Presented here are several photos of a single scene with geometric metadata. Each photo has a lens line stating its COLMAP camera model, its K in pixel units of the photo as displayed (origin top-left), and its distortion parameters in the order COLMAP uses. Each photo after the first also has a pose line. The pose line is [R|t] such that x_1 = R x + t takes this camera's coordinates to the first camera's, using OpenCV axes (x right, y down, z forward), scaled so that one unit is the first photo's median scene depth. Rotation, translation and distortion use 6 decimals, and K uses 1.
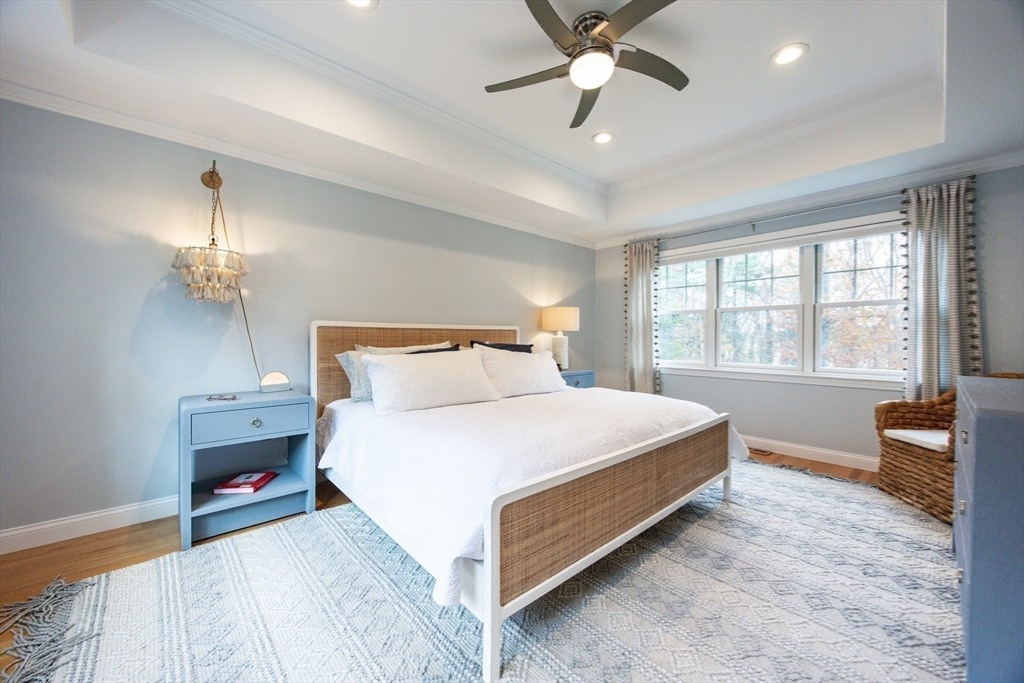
lens RADIAL K [[387.7, 0, 515.3], [0, 387.7, 340.0], [0, 0, 1]] dist [-0.001980, -0.000229]
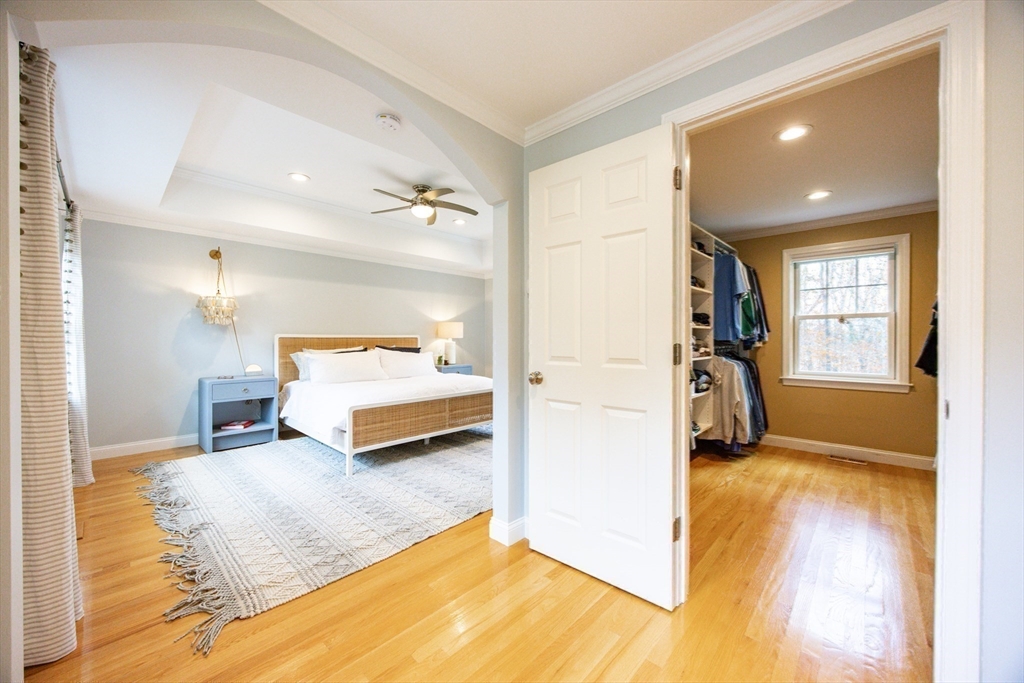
lens RADIAL K [[387.7, 0, 513.3], [0, 387.7, 343.5], [0, 0, 1]] dist [-0.001980, -0.000229]
pose [[0.996902, -0.001171, 0.078650, 0.408153], [0.000615, 0.999975, 0.007098, -0.021900], [-0.078656, -0.007028, 0.996877, -0.829693]]
